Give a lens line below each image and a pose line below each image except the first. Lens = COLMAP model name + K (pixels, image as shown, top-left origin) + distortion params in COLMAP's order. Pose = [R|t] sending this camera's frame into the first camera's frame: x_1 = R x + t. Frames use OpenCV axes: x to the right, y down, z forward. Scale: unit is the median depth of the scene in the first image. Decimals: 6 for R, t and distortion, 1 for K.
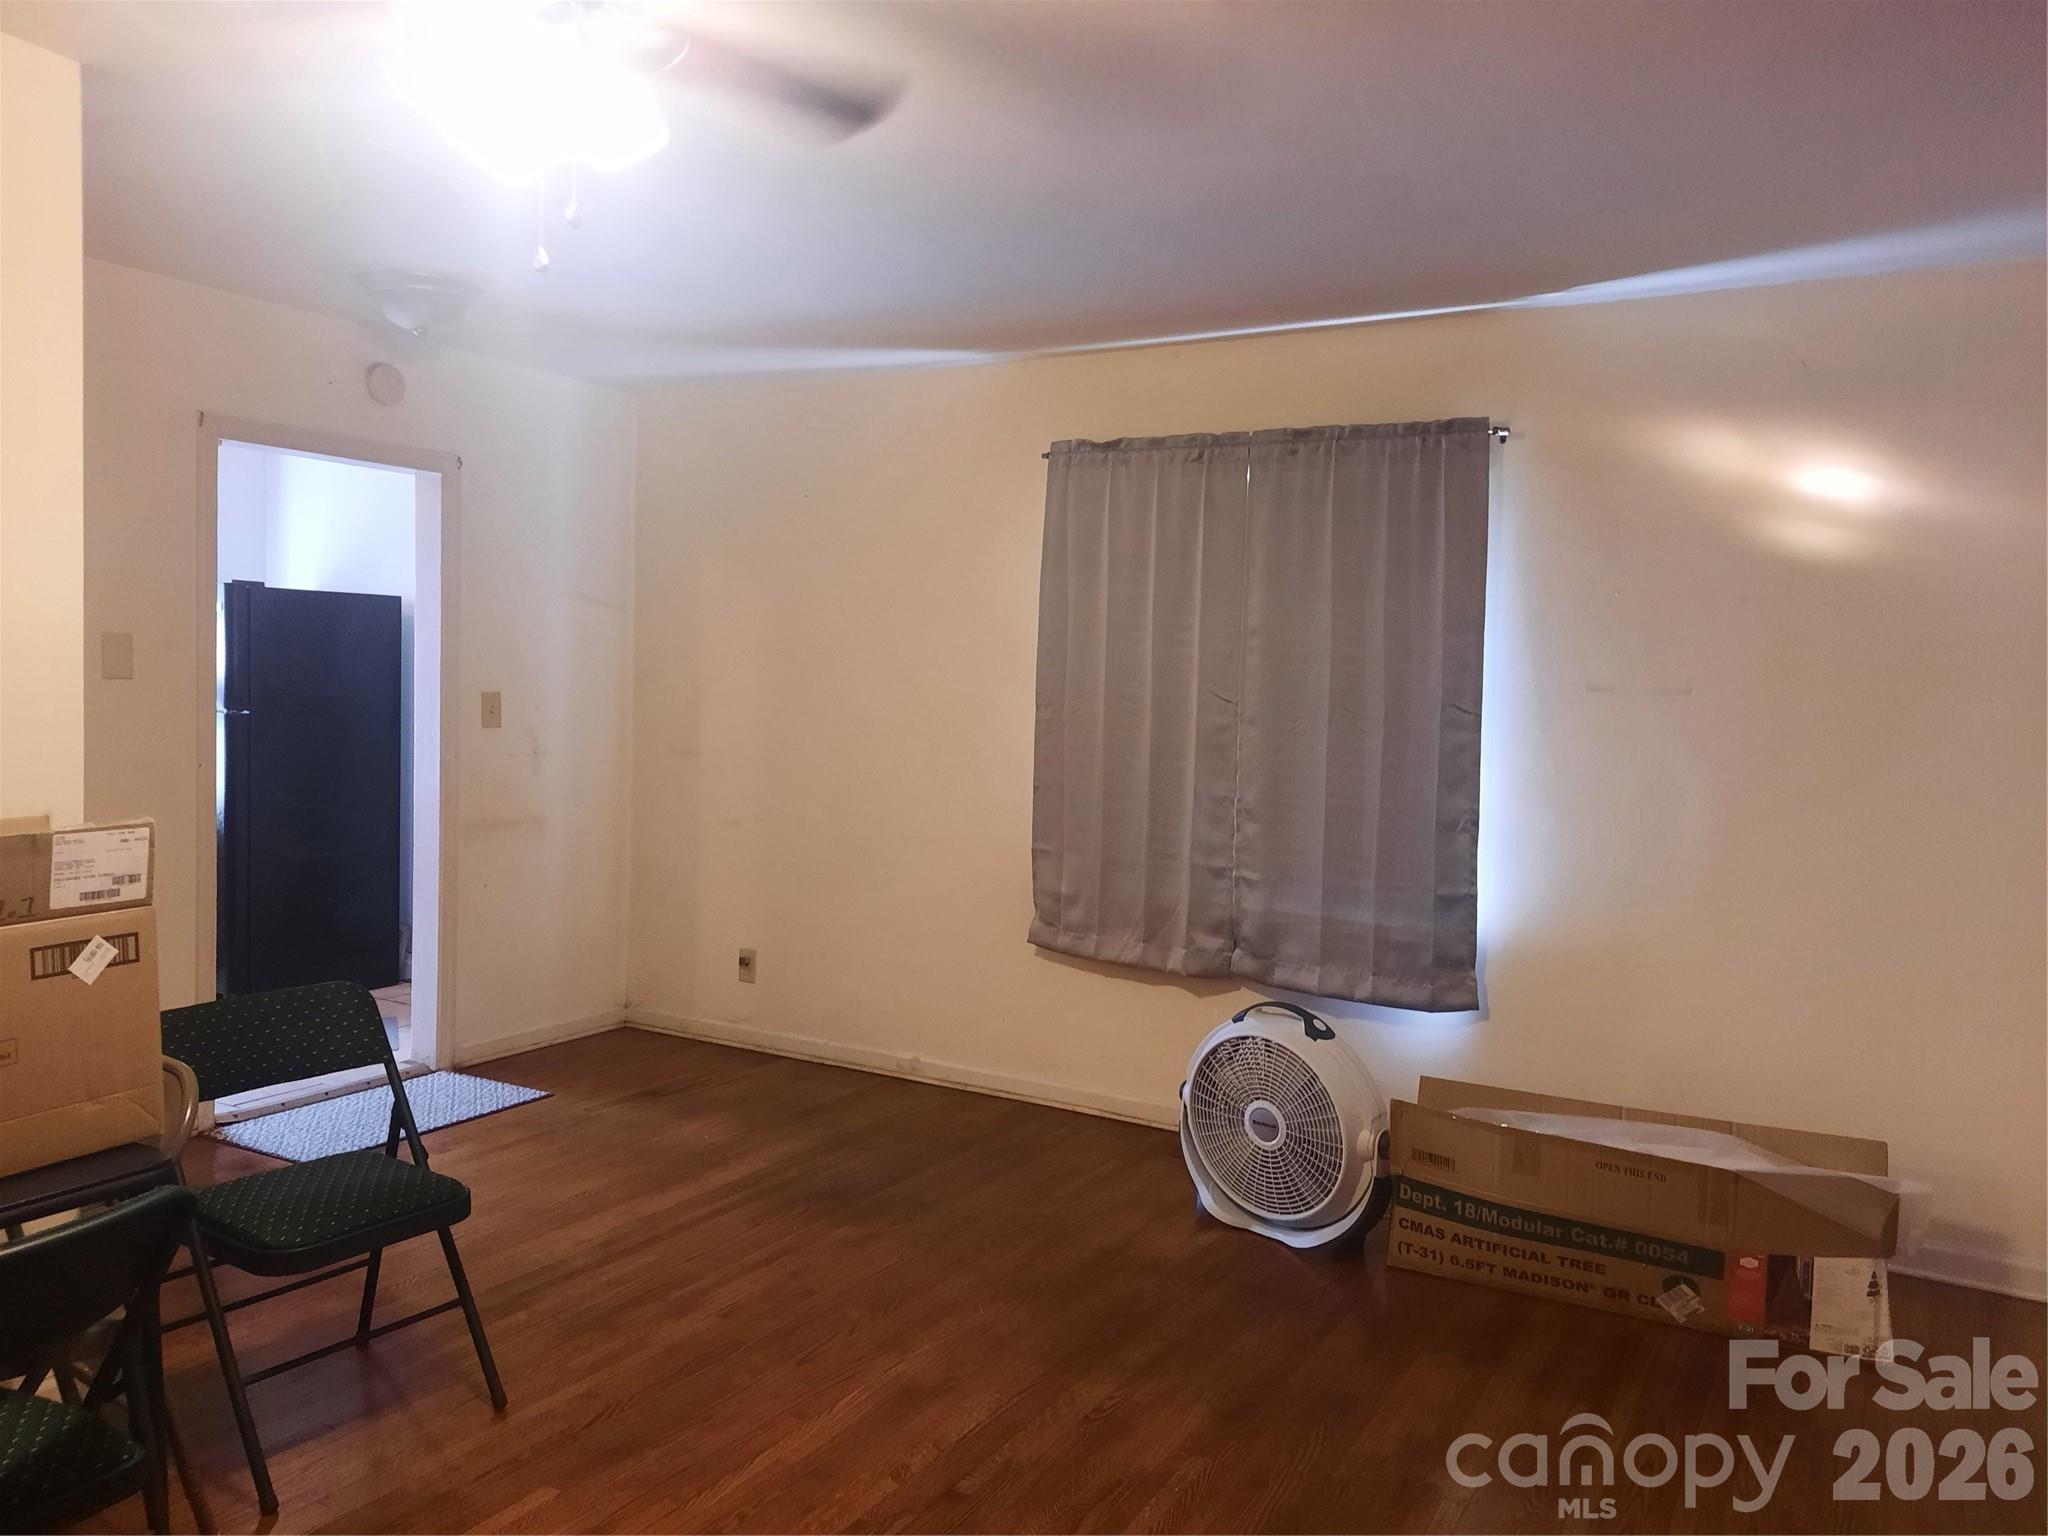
lens RADIAL K [[1513.9, 0, 1024.1], [0, 1513.9, 765.4], [0, 0, 1]] dist [0.070247, -0.006656]
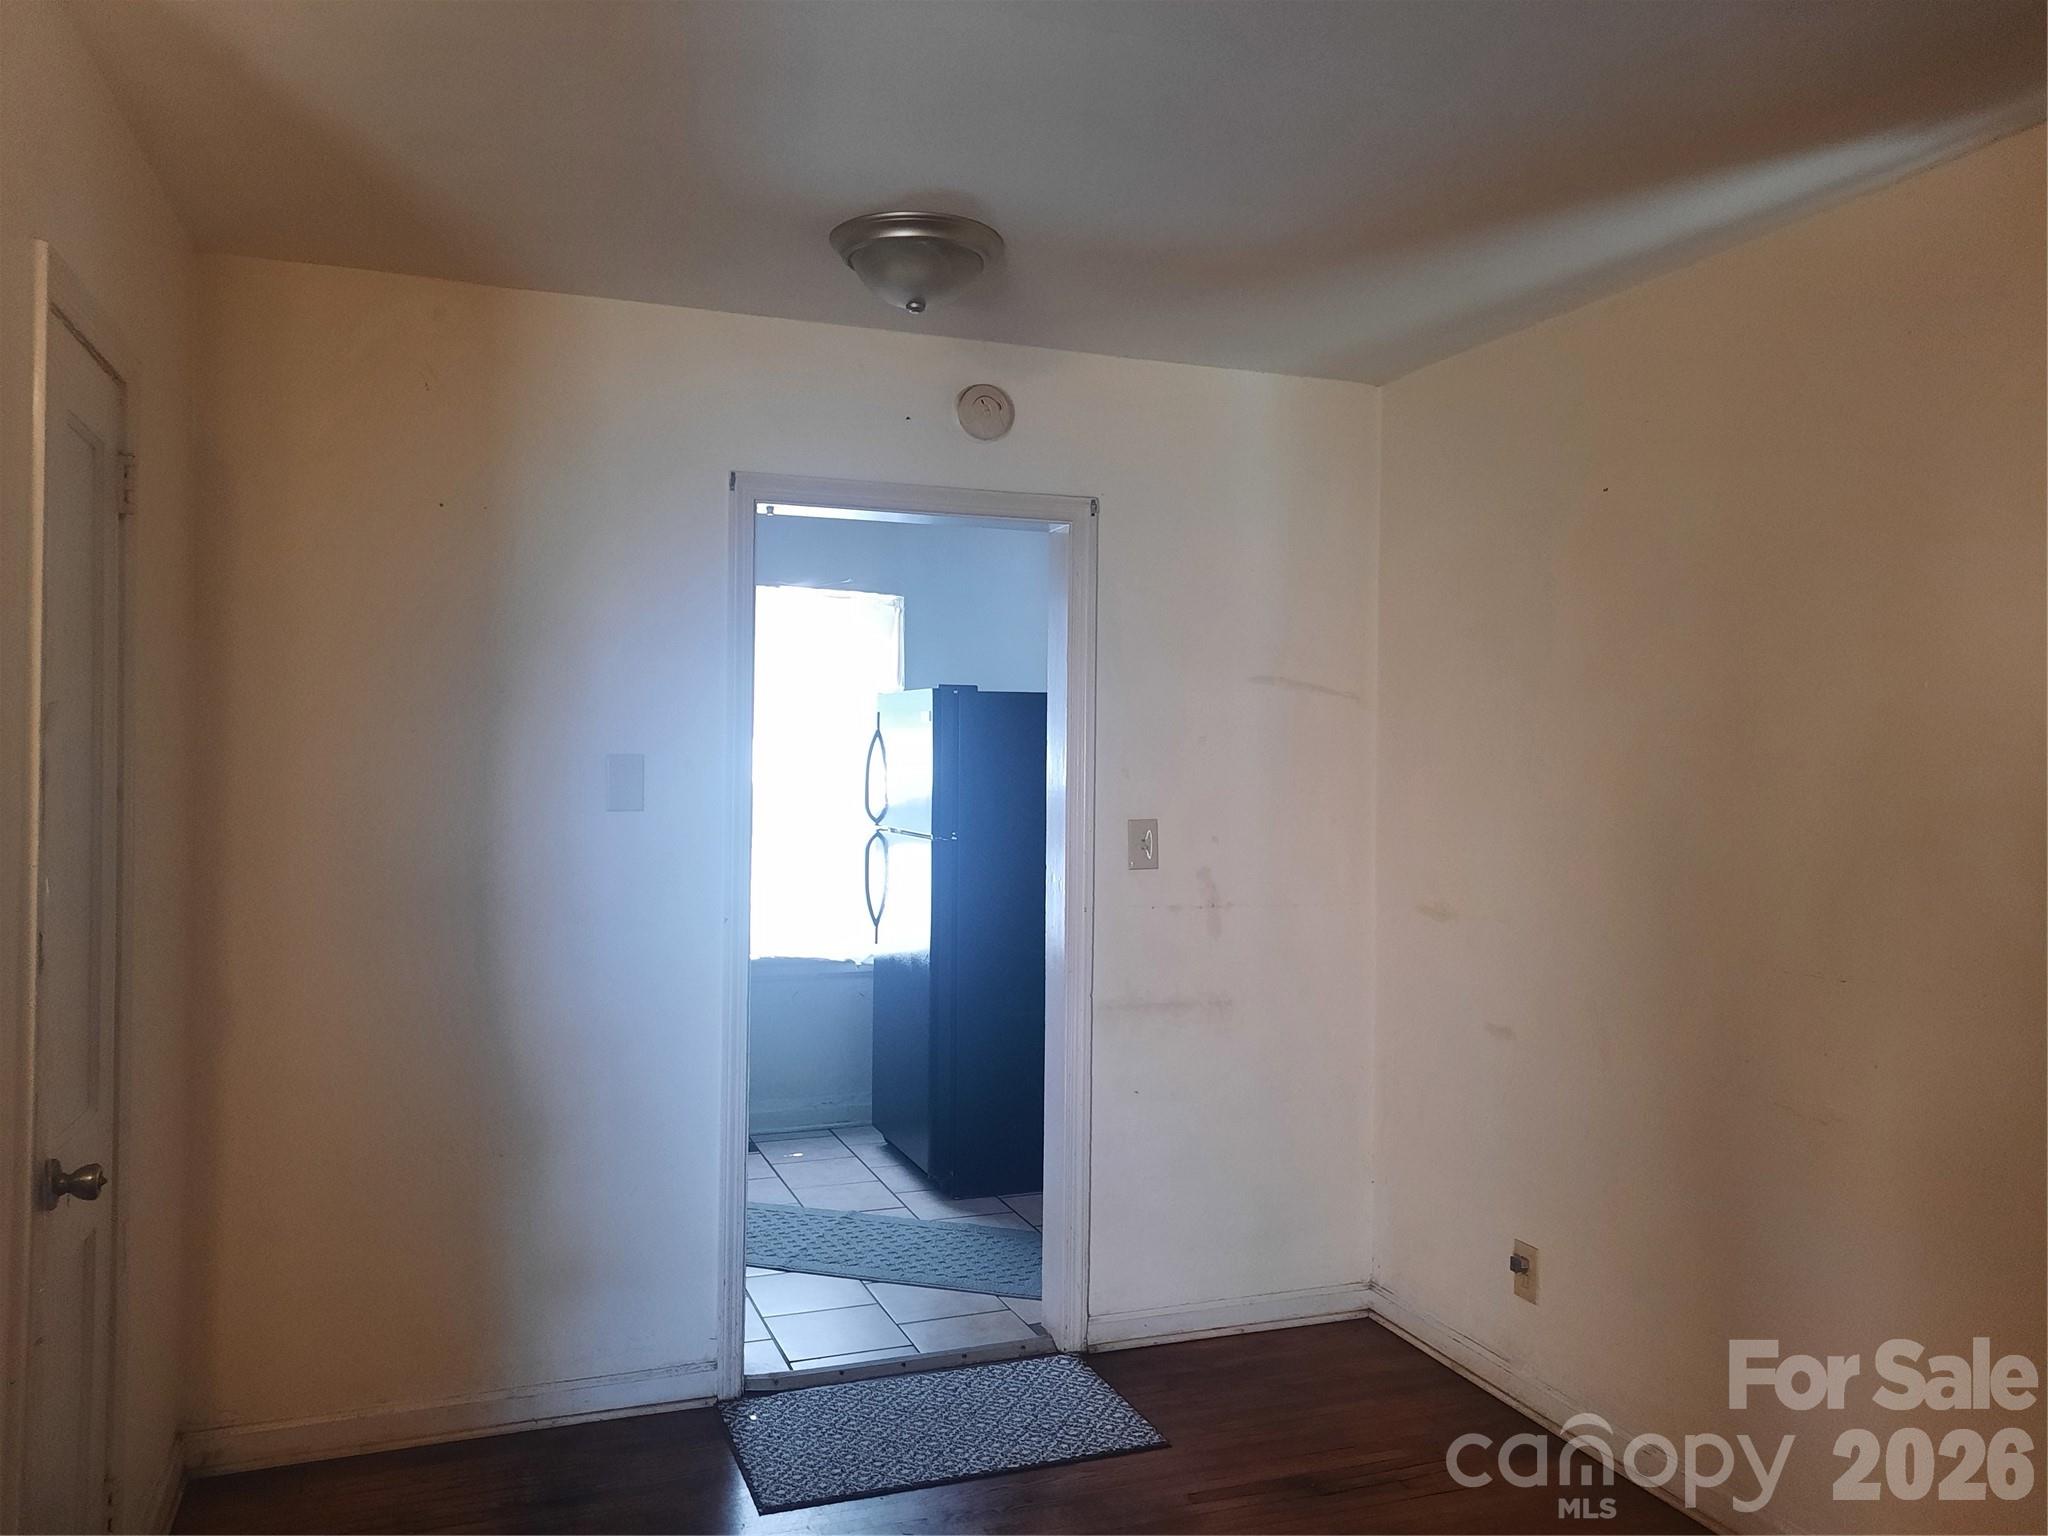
lens RADIAL K [[1513.9, 0, 1021.0], [0, 1513.9, 767.7], [0, 0, 1]] dist [0.070247, -0.006656]
pose [[0.773706, -0.017594, -0.633301, 0.057698], [-0.025029, 0.997985, -0.058304, -0.029868], [0.633050, 0.060961, 0.771706, 0.417298]]
